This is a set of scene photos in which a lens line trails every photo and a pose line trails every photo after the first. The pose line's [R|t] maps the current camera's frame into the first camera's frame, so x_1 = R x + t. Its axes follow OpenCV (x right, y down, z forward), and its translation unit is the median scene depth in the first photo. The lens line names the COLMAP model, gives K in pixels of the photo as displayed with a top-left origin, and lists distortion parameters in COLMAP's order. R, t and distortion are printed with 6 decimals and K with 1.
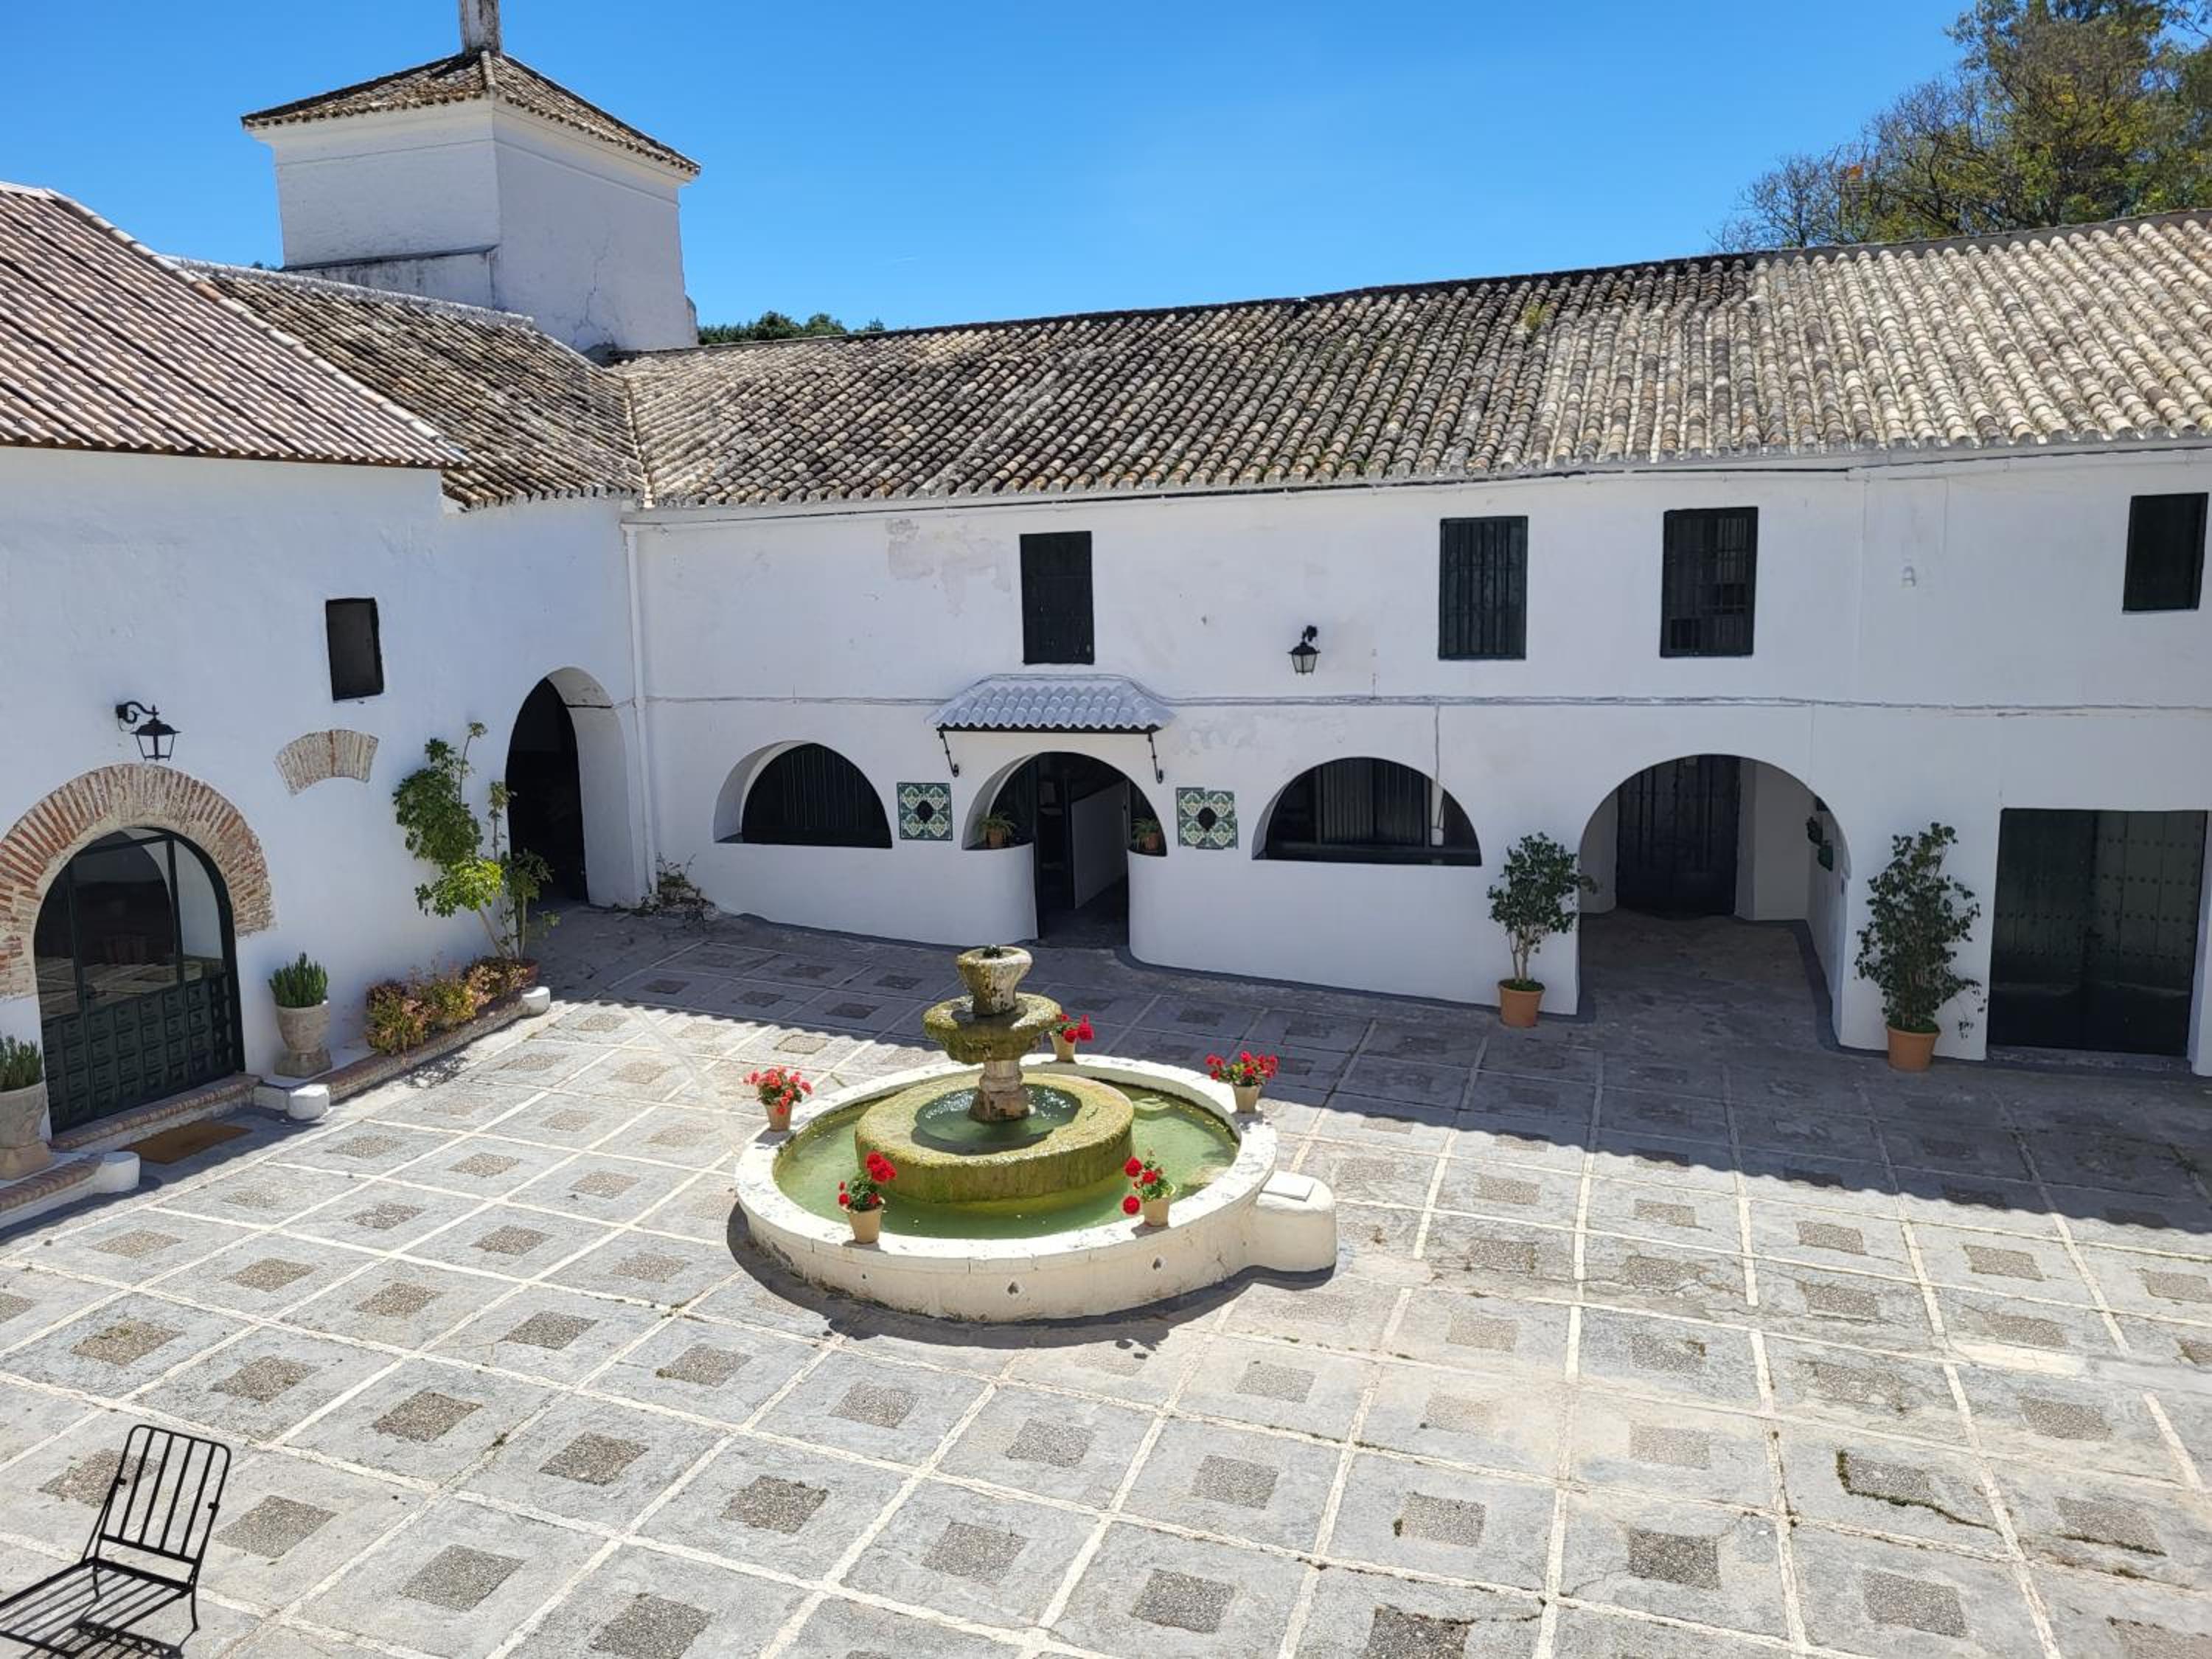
lens RADIAL K [[1680.9, 0, 1110.9], [0, 1680.9, 827.8], [0, 0, 1]] dist [0.040545, -0.021407]
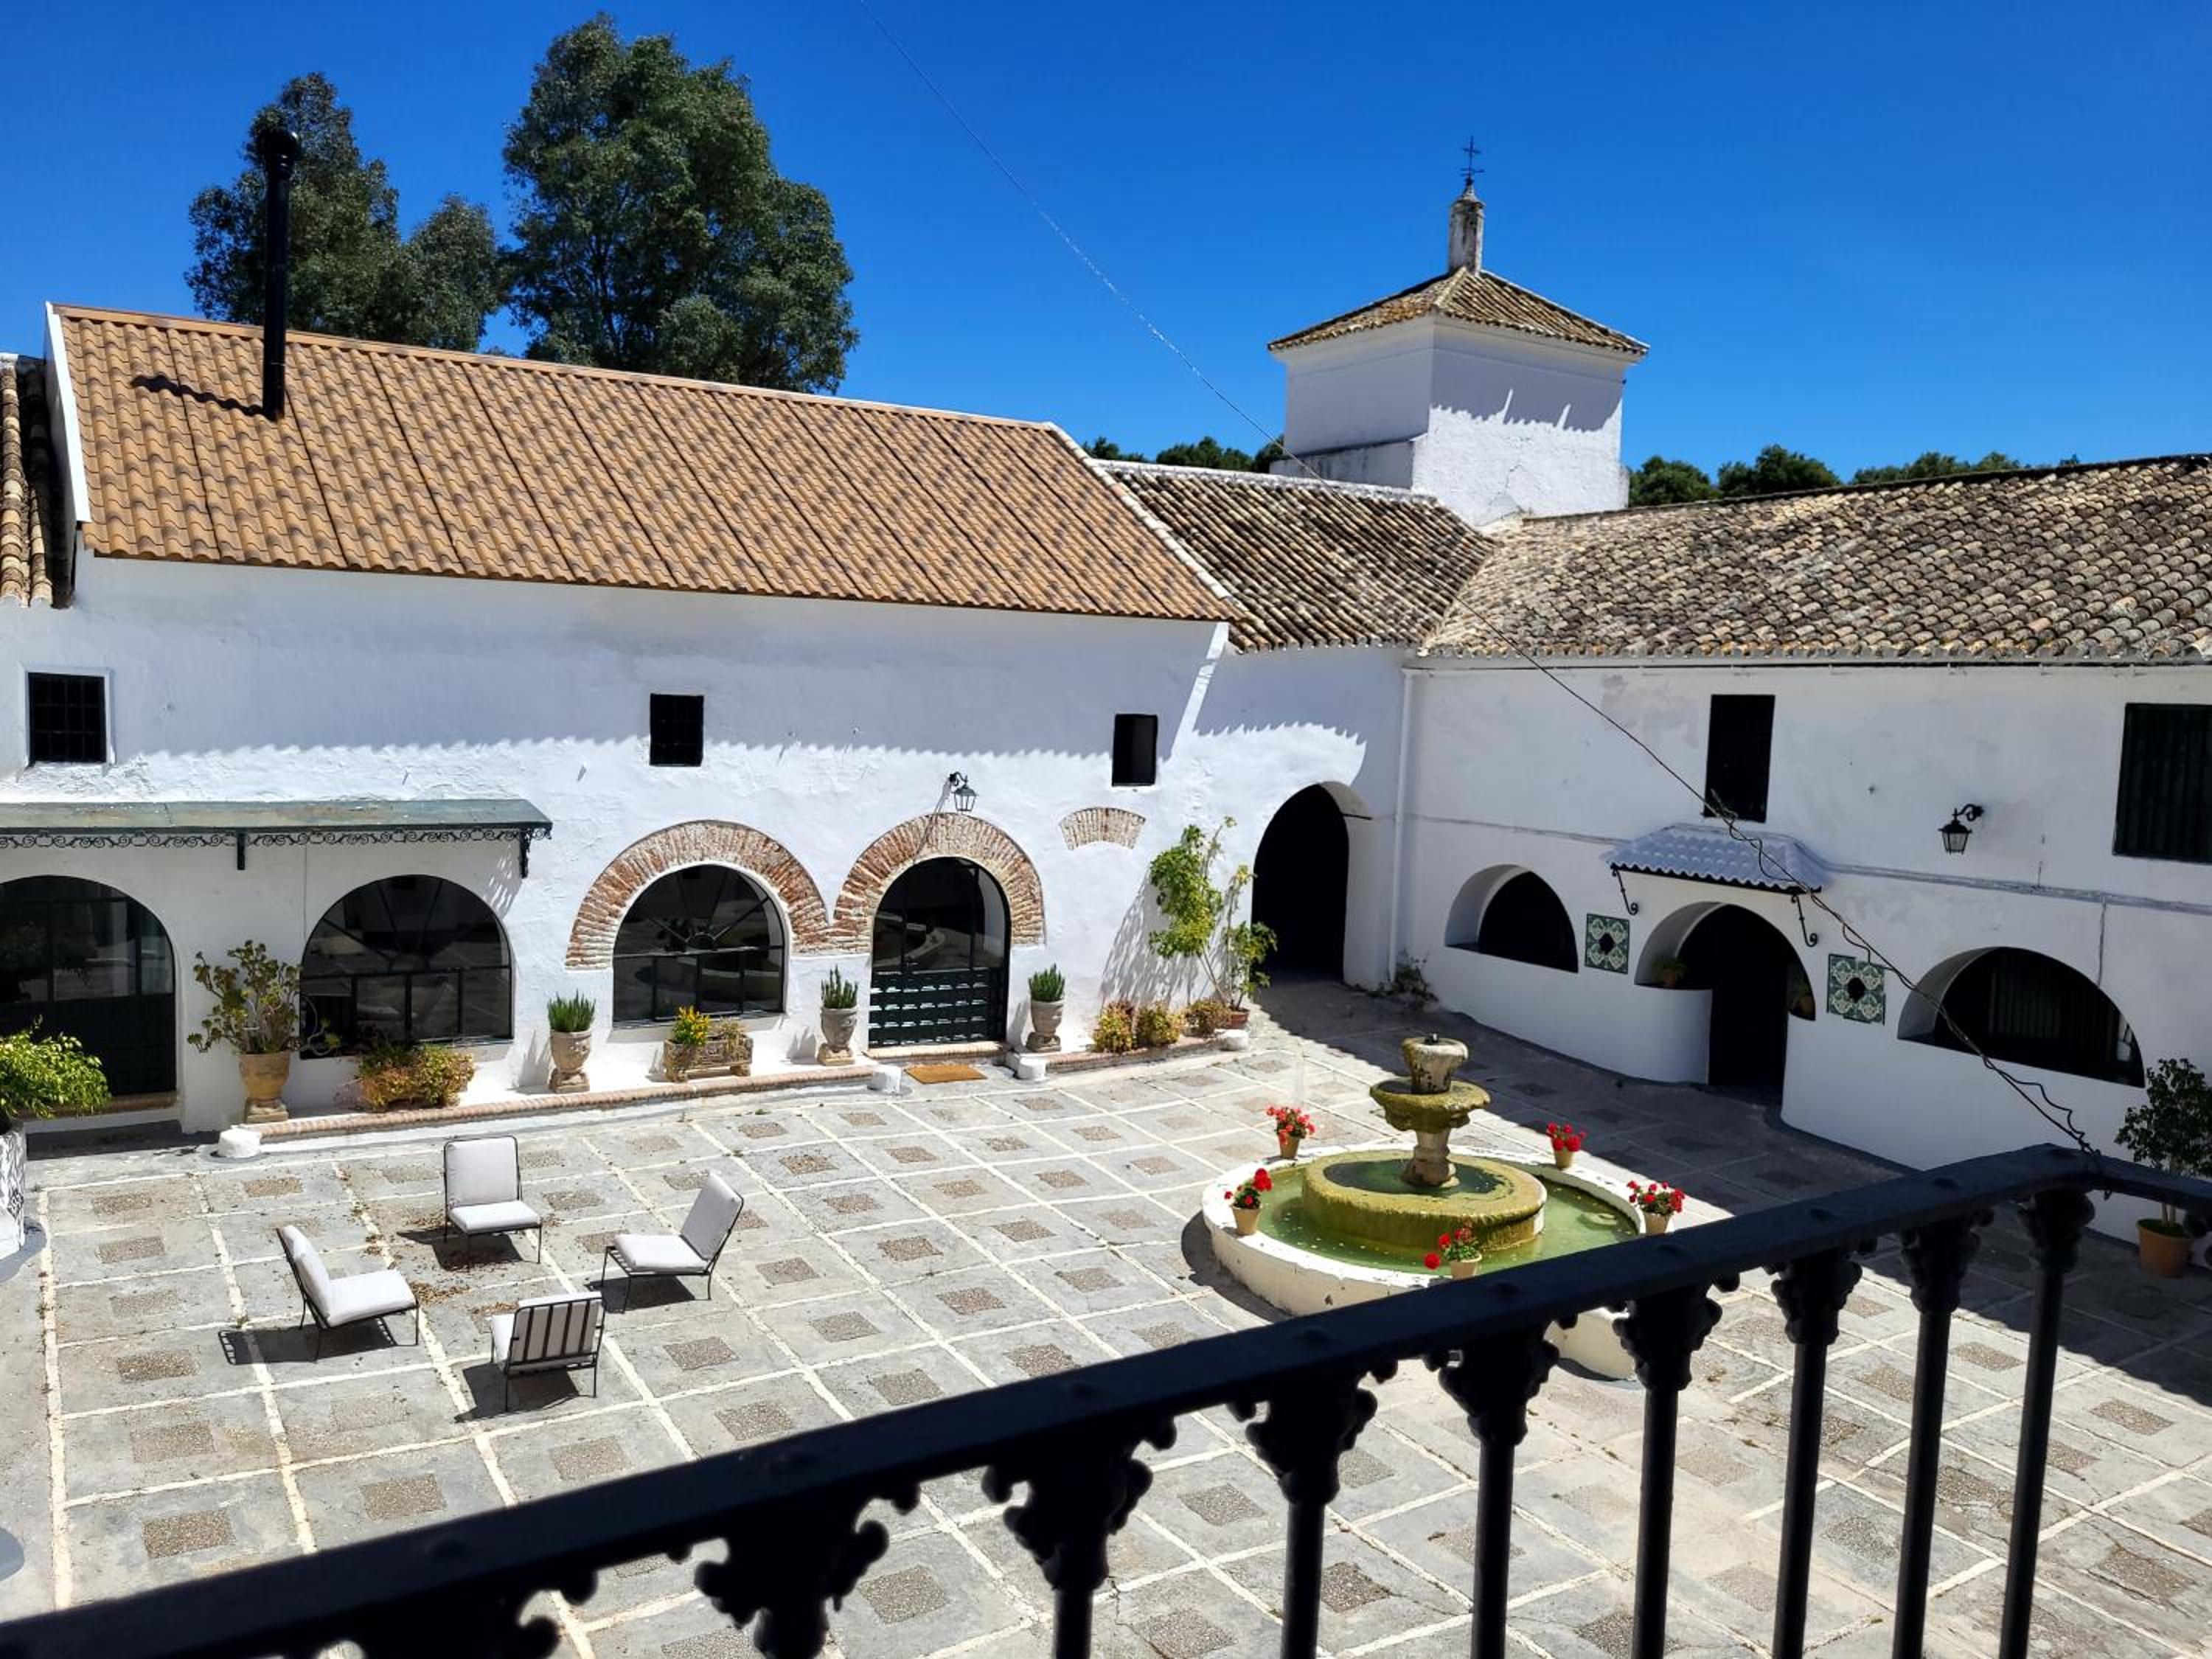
lens RADIAL K [[1680.9, 0, 1099.8], [0, 1680.9, 828.3], [0, 0, 1]] dist [0.040545, -0.021407]
pose [[0.786207, 0.106012, -0.608802, 0.310592], [-0.154564, 0.987596, -0.027632, -0.002750], [0.598322, 0.115823, 0.792841, -0.064486]]
